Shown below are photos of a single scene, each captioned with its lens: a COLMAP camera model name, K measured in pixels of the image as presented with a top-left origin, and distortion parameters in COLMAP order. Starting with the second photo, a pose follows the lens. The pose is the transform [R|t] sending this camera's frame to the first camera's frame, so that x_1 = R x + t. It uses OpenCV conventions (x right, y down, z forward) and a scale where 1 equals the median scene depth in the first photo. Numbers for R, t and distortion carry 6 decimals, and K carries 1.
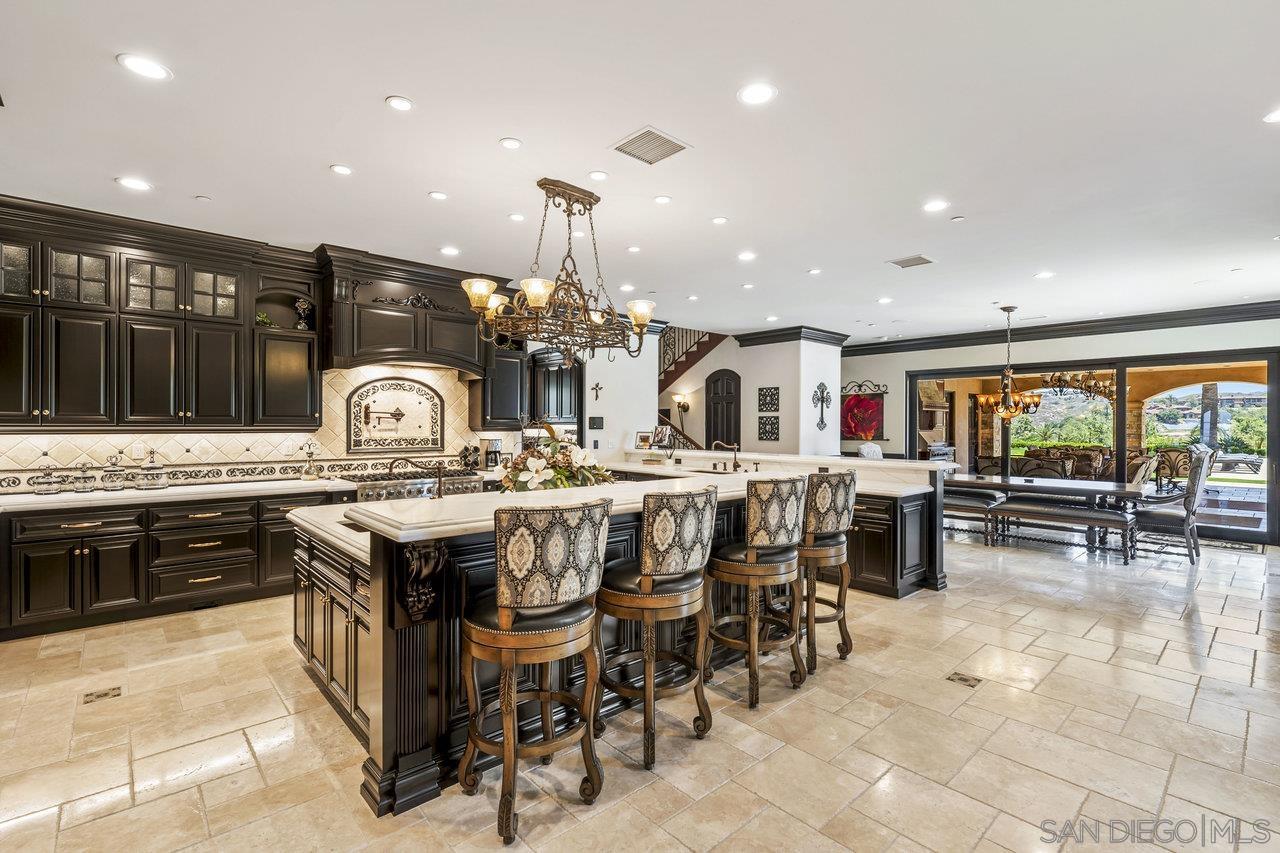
lens RADIAL K [[572.5, 0, 635.8], [0, 572.5, 425.8], [0, 0, 1]] dist [-0.004395, -0.000563]
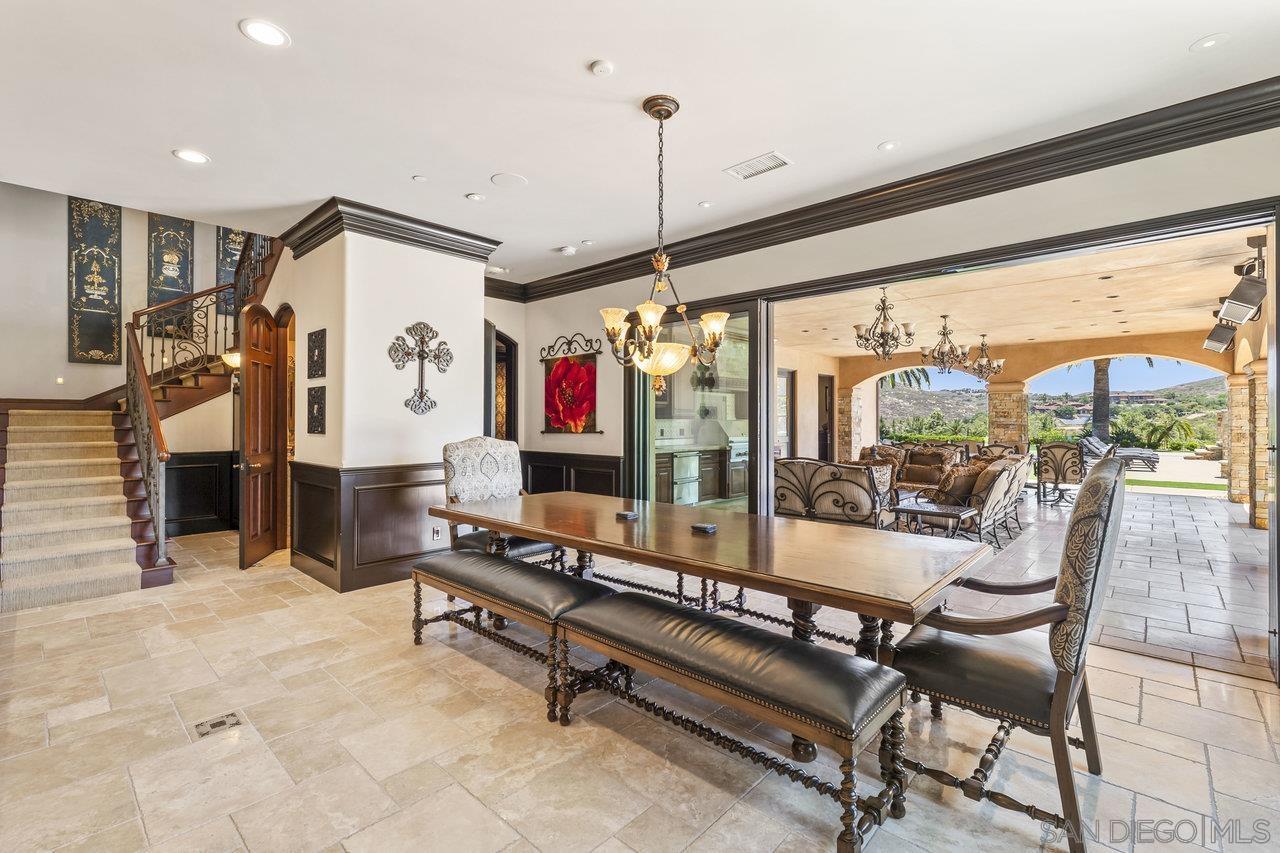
lens RADIAL K [[552.1, 0, 630.7], [0, 552.1, 422.3], [0, 0, 1]] dist [-0.016656, 0.001090]
pose [[0.996847, -0.002376, 0.079310, 0.351997], [0.002391, 0.999997, -0.000092, 0.012040], [-0.079310, 0.000281, 0.996850, 0.357525]]
